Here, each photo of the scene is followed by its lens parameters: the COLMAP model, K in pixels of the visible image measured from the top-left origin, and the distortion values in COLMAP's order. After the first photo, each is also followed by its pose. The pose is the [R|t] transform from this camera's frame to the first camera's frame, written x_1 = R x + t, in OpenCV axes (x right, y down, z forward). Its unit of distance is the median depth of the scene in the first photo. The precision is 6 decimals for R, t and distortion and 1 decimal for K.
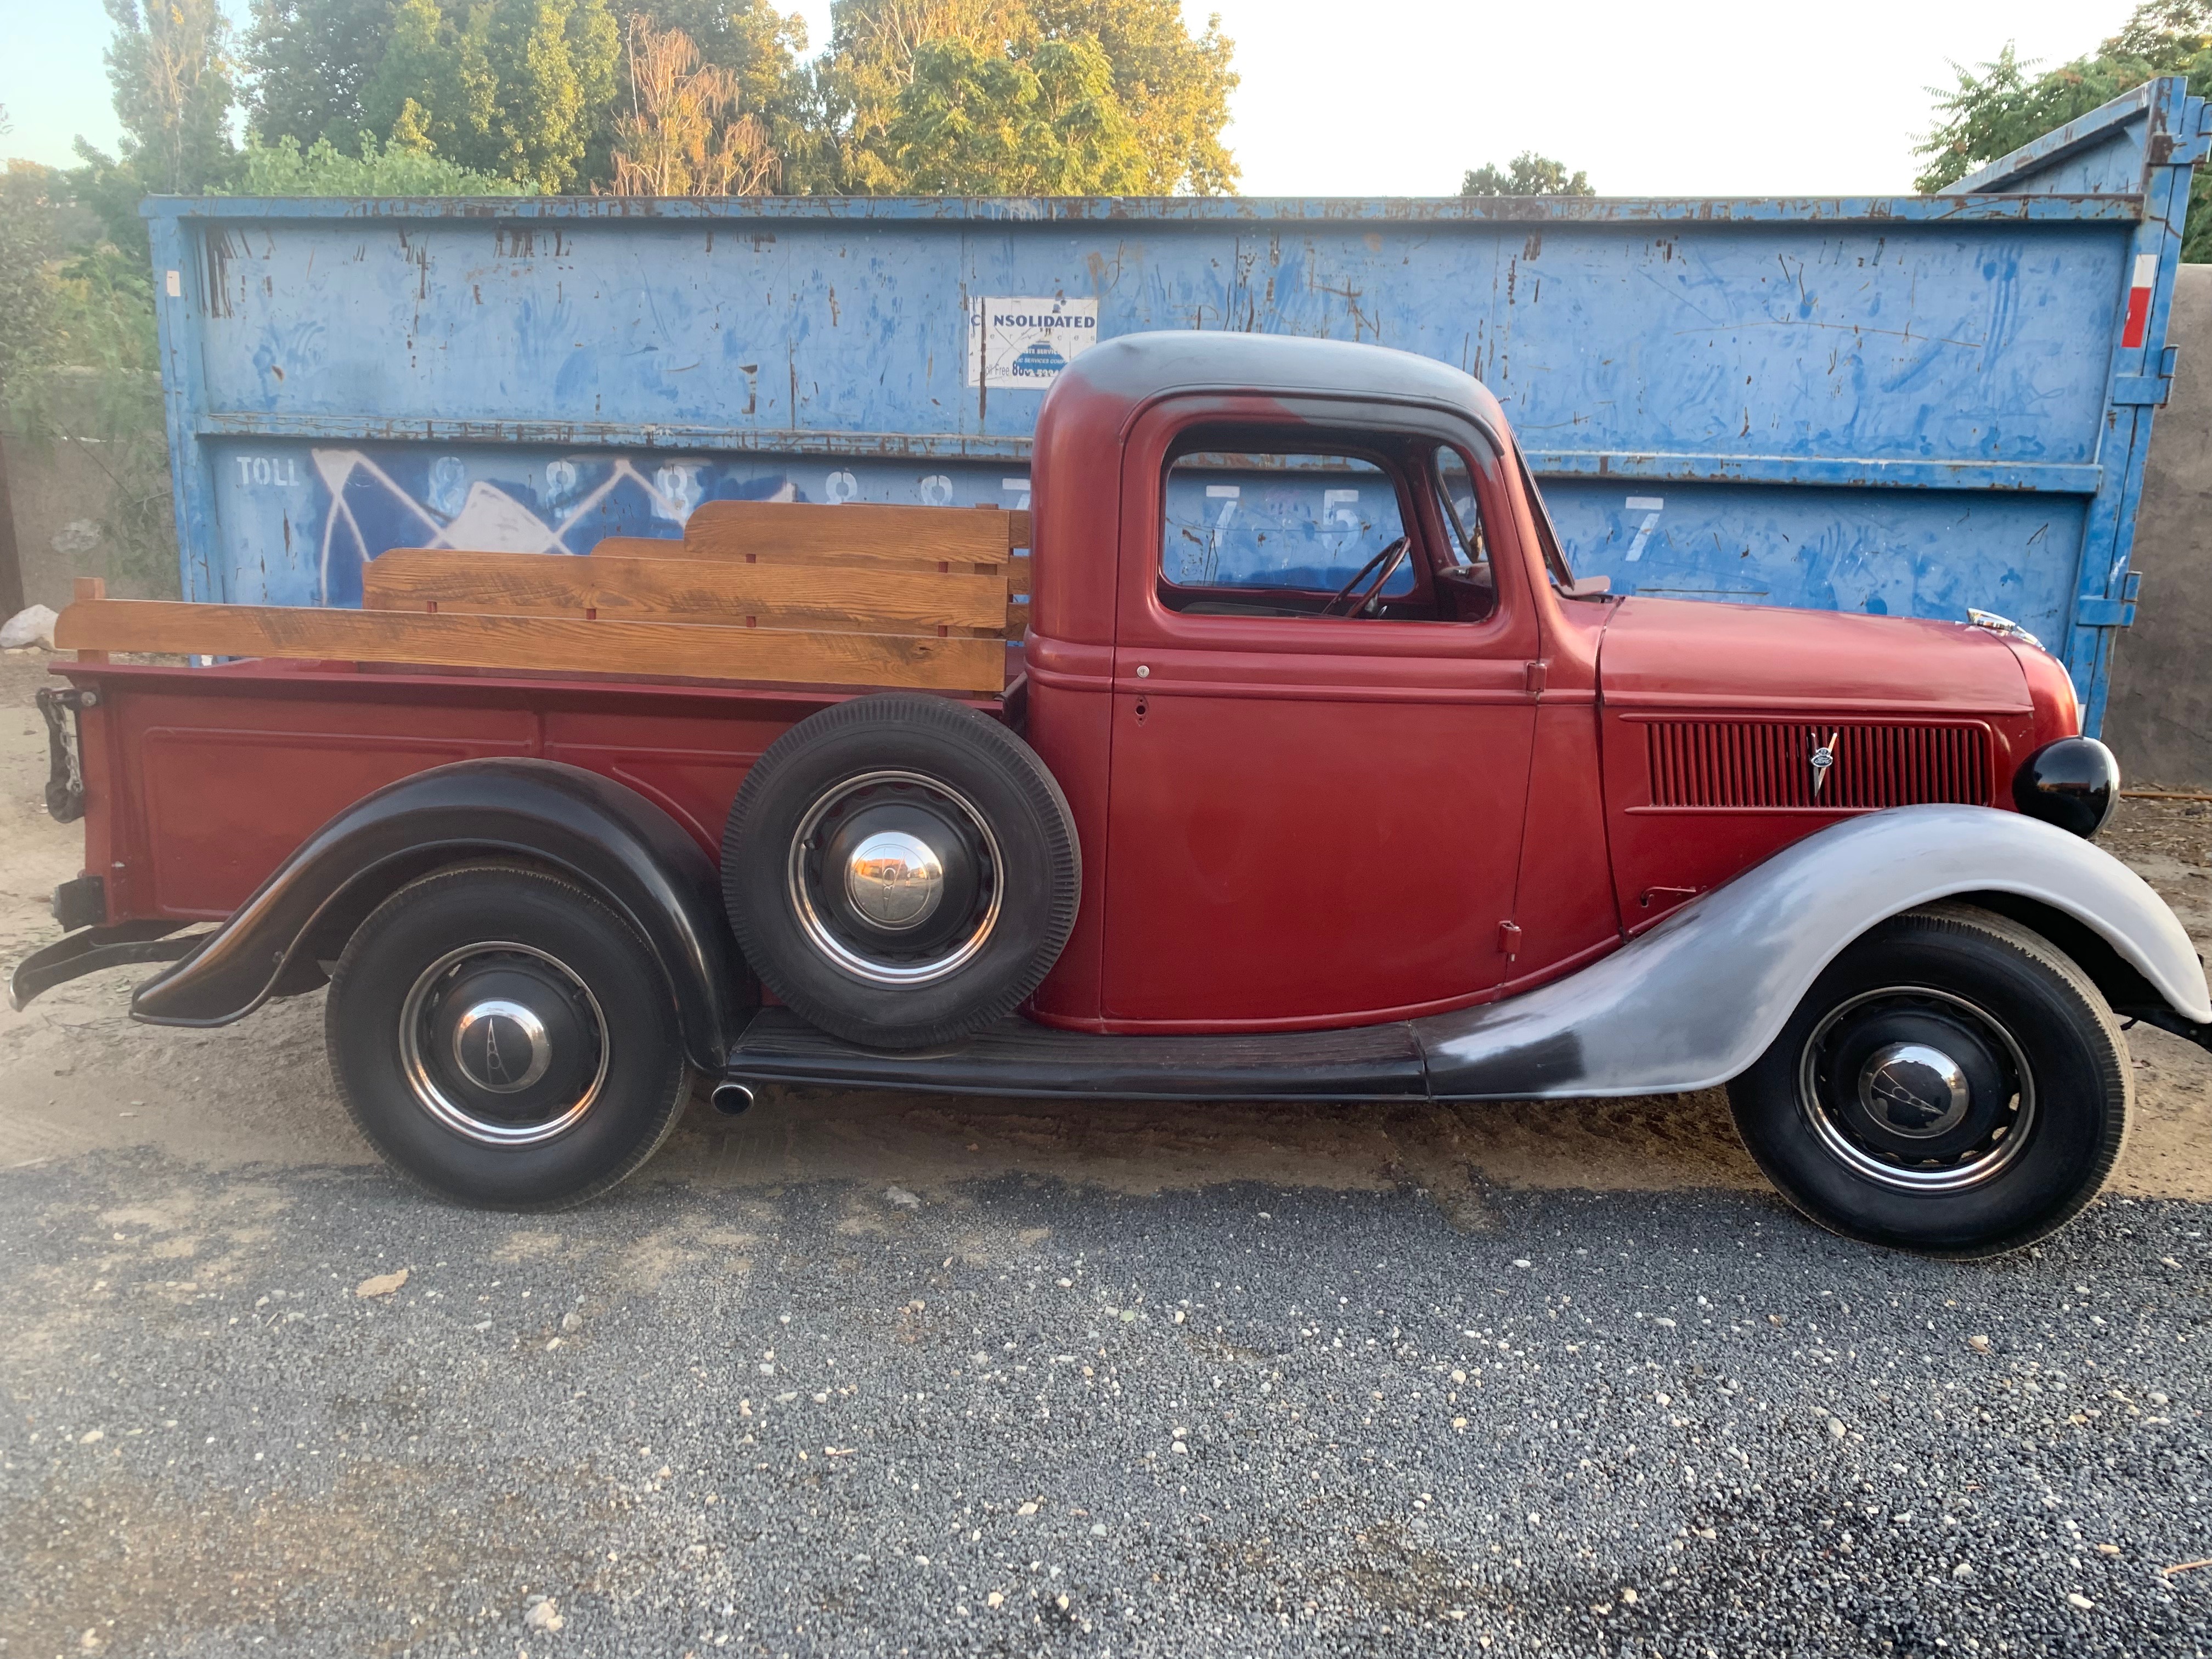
lens RADIAL K [[1628.1, 0, 1108.8], [0, 1628.1, 705.5], [0, 0, 1]] dist [0.069242, -0.065462]
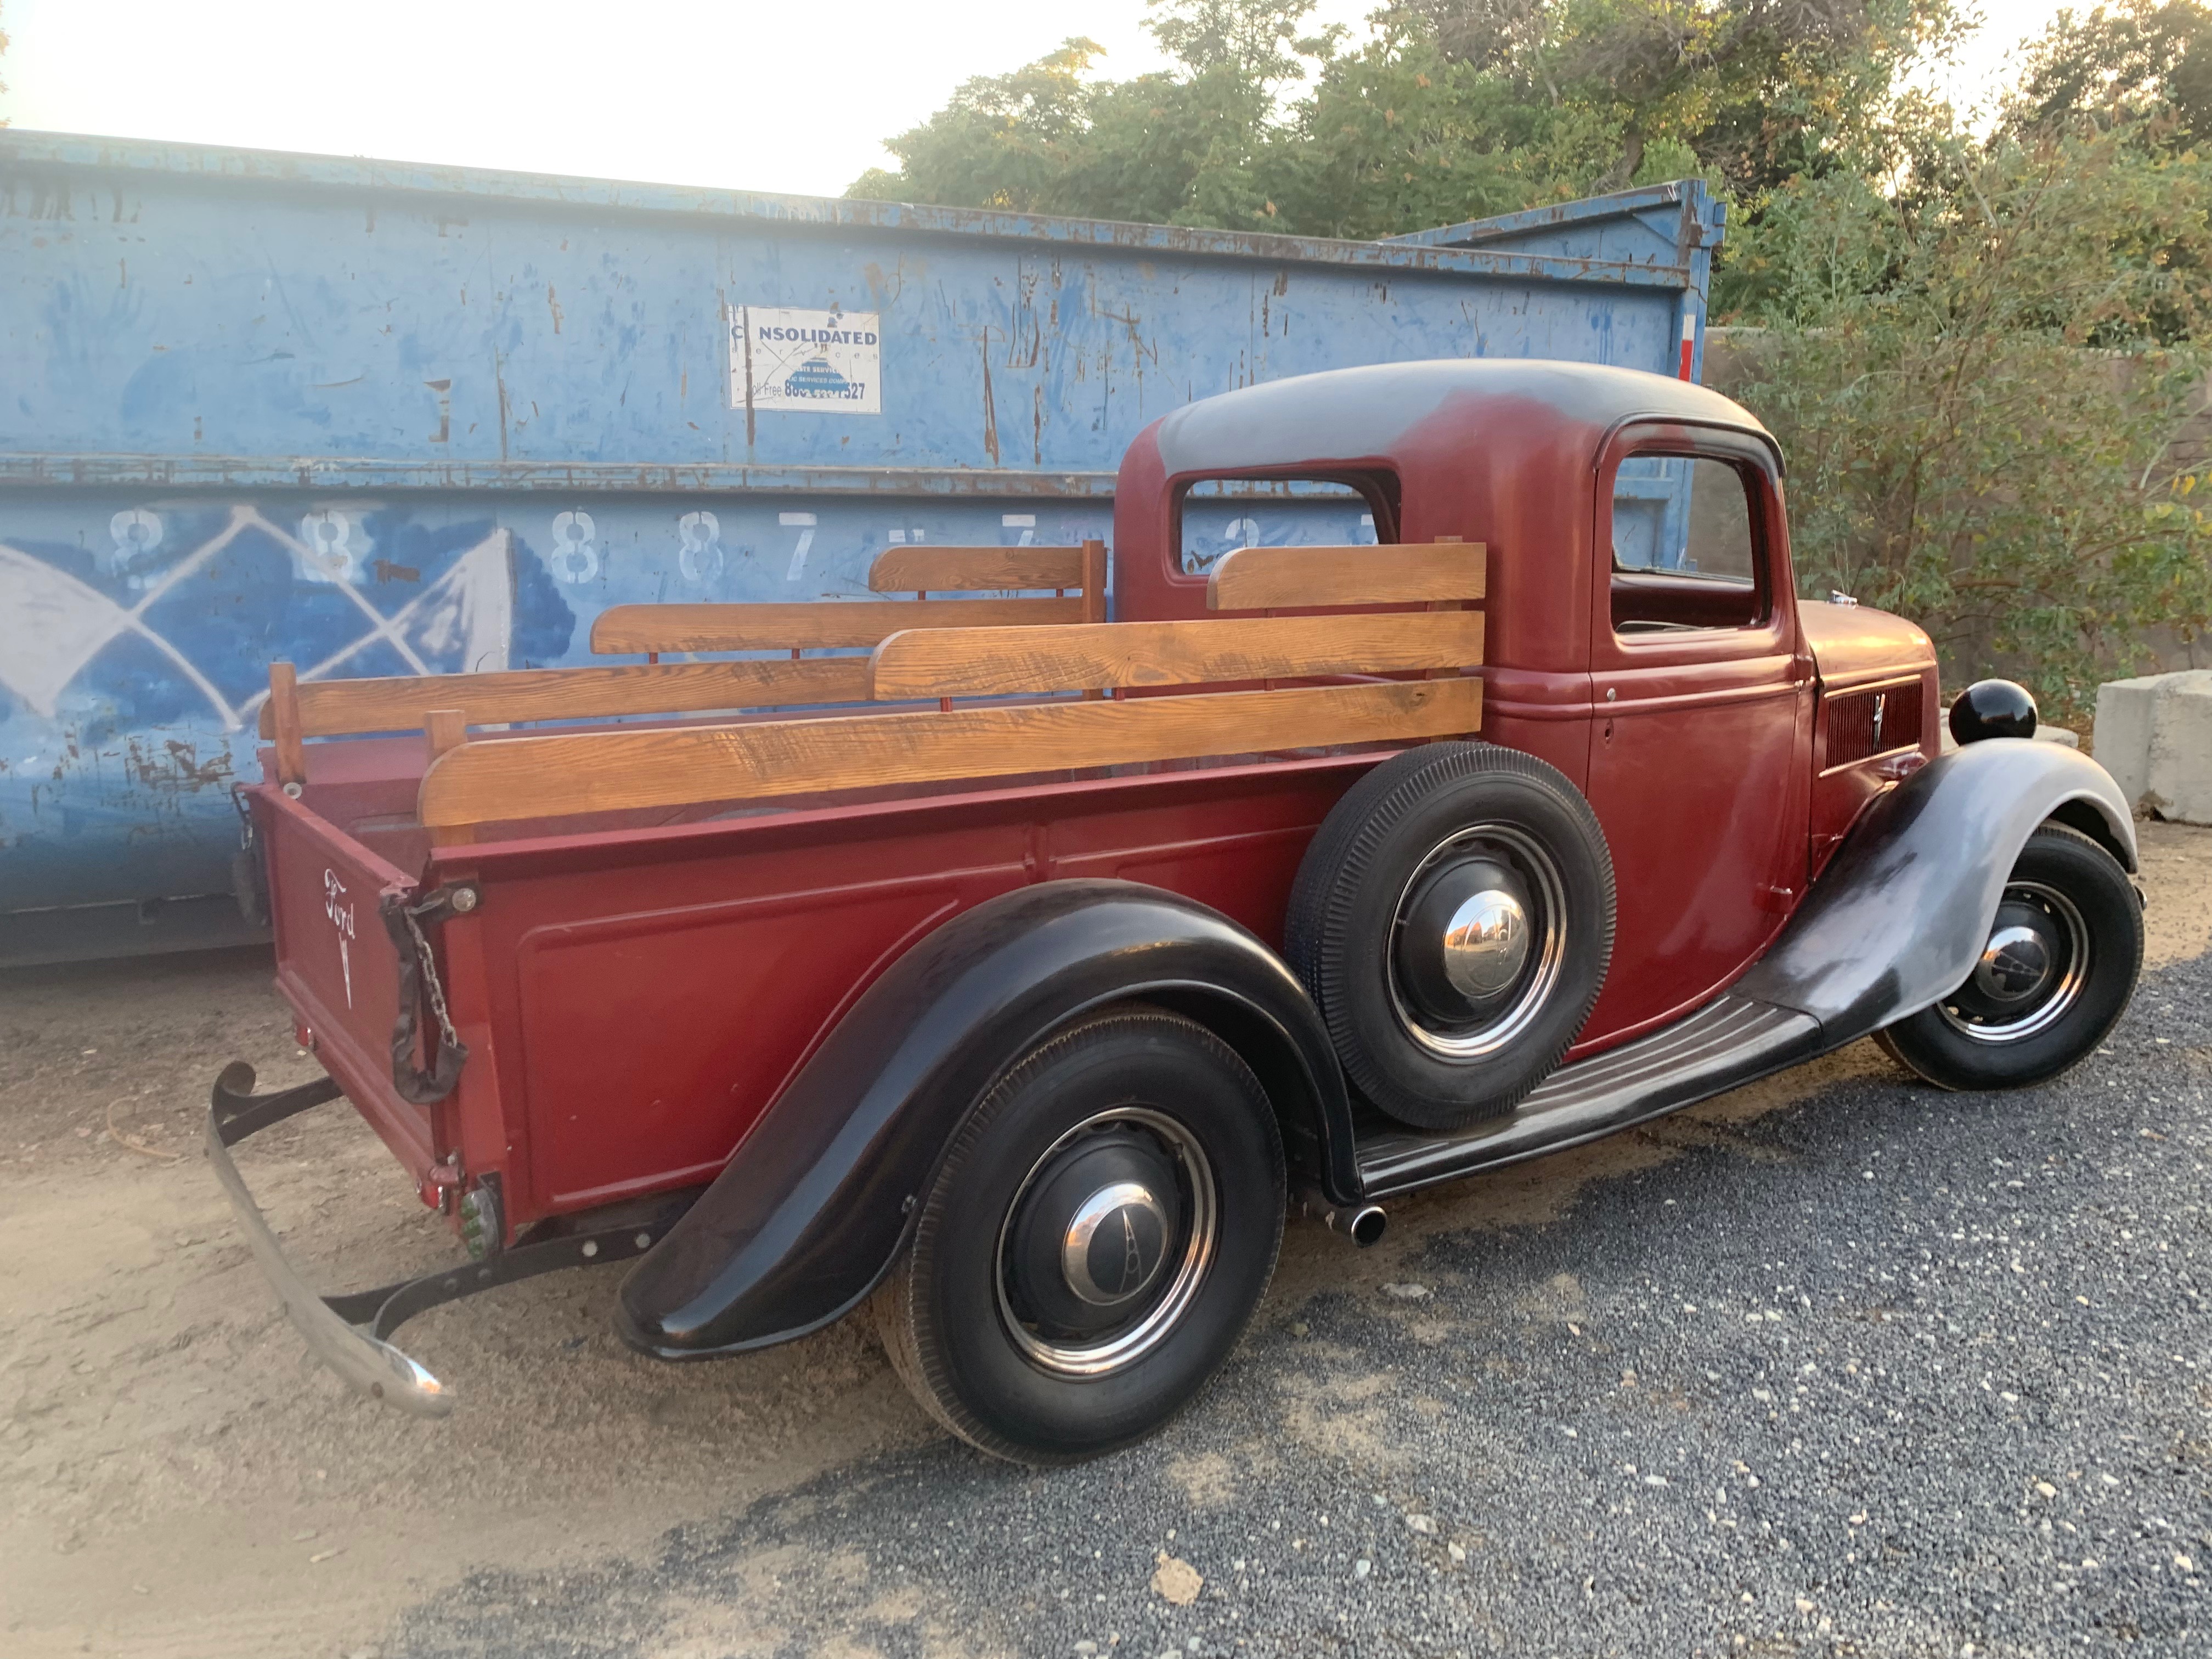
lens RADIAL K [[1628.1, 0, 1108.8], [0, 1628.1, 705.5], [0, 0, 1]] dist [0.069242, -0.065462]
pose [[0.809153, -0.100211, 0.578989, -0.452376], [0.106938, 0.994009, 0.022593, -0.039152], [-0.577785, 0.043635, 0.815022, 0.194562]]
